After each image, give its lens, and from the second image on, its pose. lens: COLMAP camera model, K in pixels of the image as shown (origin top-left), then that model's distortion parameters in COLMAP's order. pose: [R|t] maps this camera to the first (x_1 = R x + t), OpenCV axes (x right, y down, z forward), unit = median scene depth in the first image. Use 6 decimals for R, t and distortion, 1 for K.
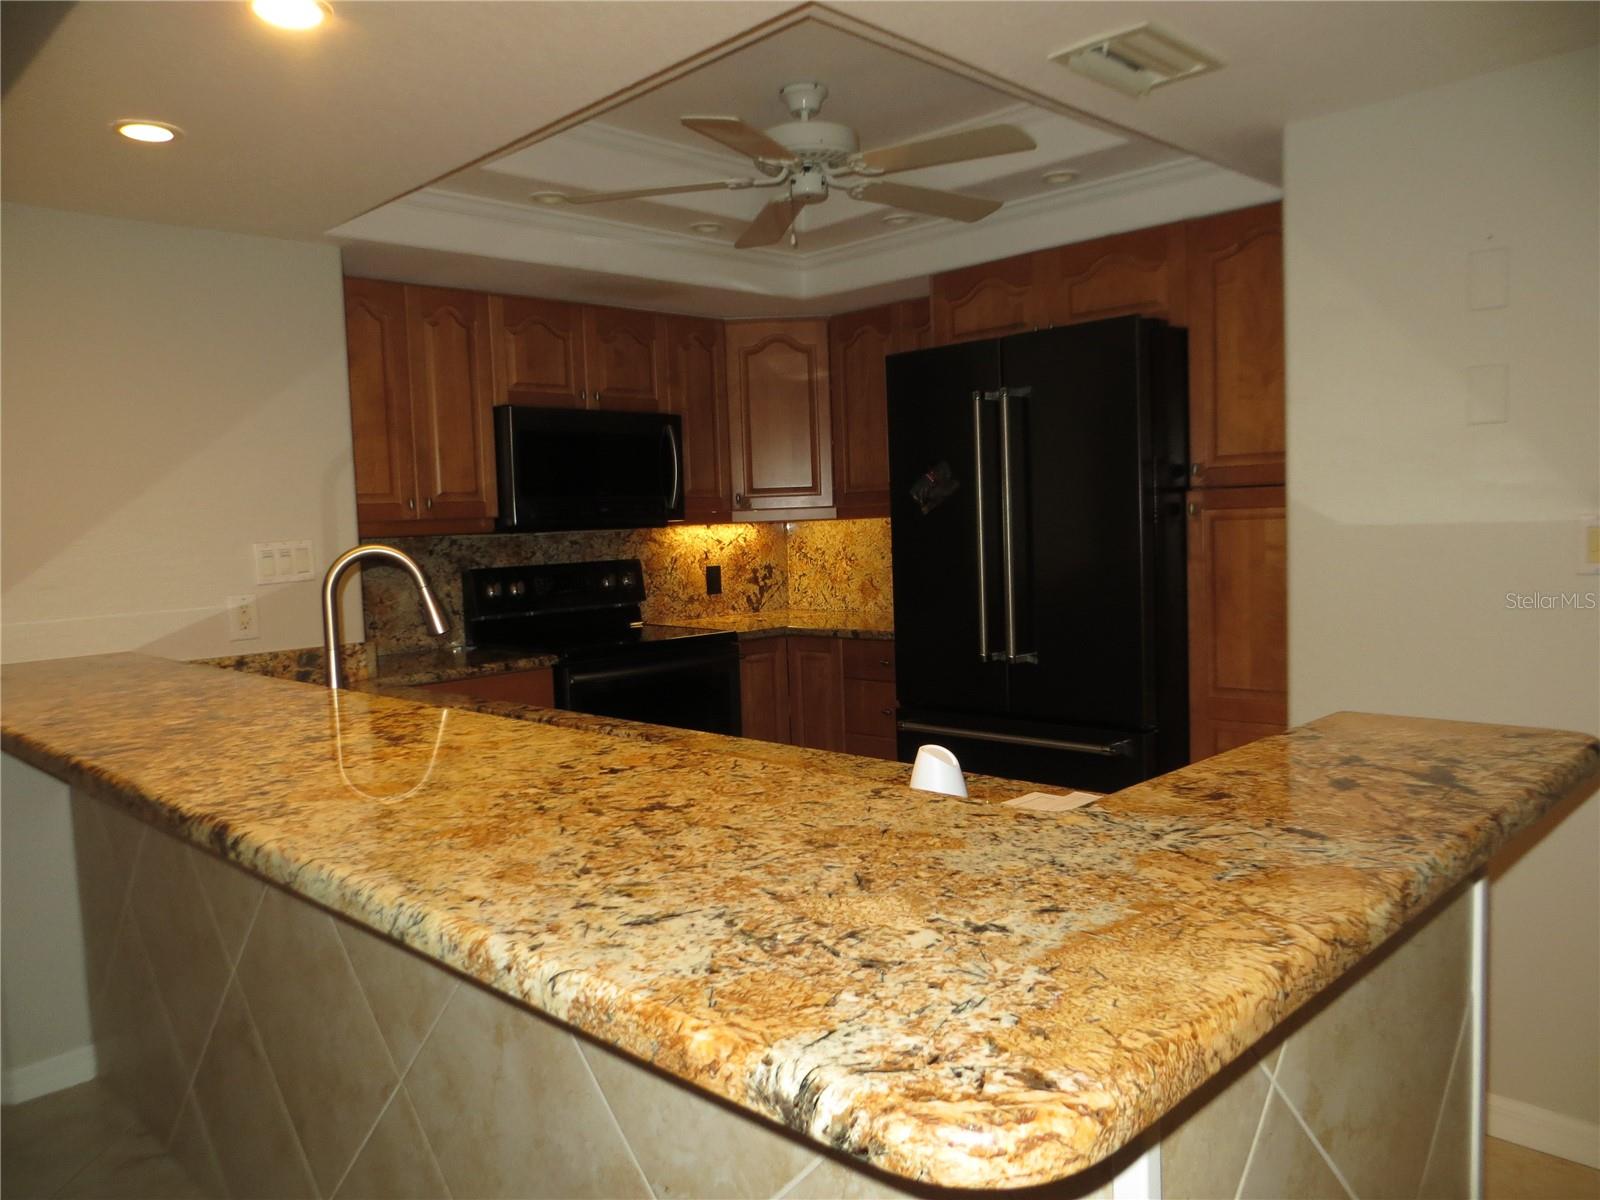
lens RADIAL K [[1175.4, 0, 800.0], [0, 1175.4, 600.0], [0, 0, 1]] dist [0.005124, -0.005285]
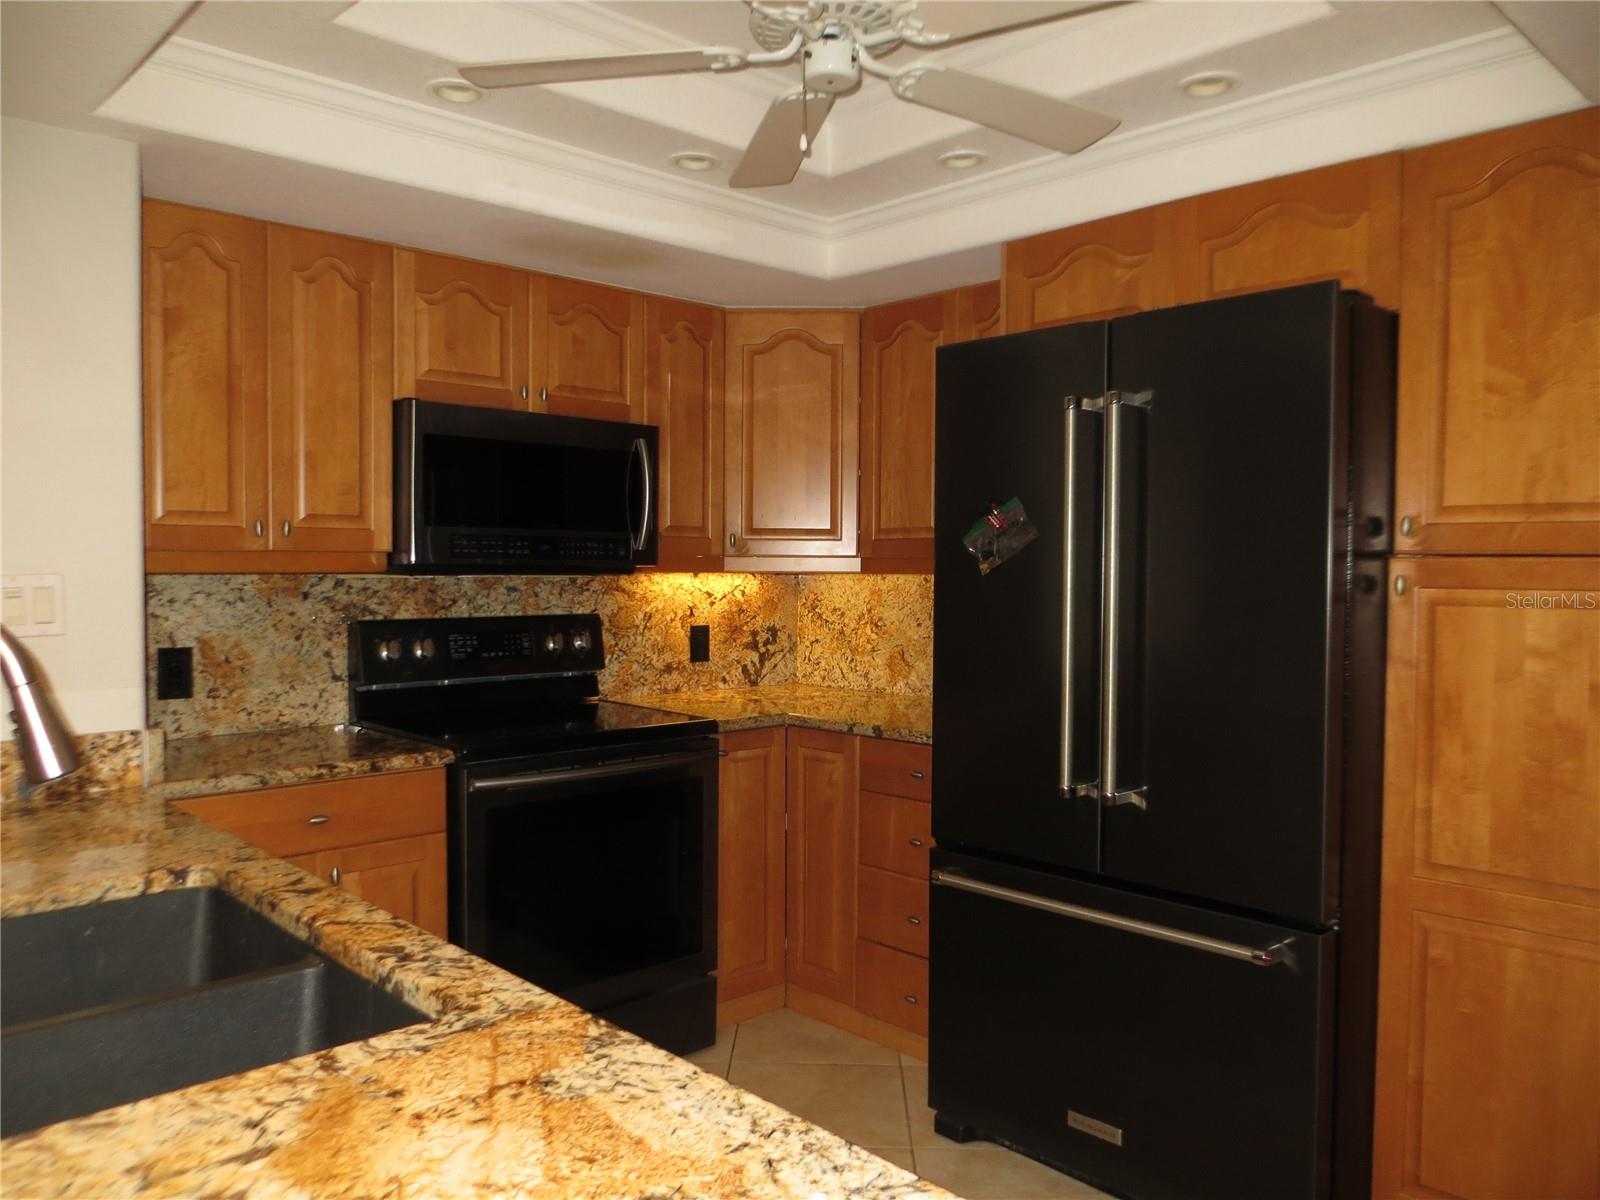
lens RADIAL K [[1193.4, 0, 800.0], [0, 1193.4, 600.0], [0, 0, 1]] dist [-0.006359, -0.002276]
pose [[0.998697, 0.044017, -0.025829, 0.014218], [-0.044979, 0.998268, -0.037920, -0.022510], [0.024115, 0.039032, 0.998947, 0.253151]]
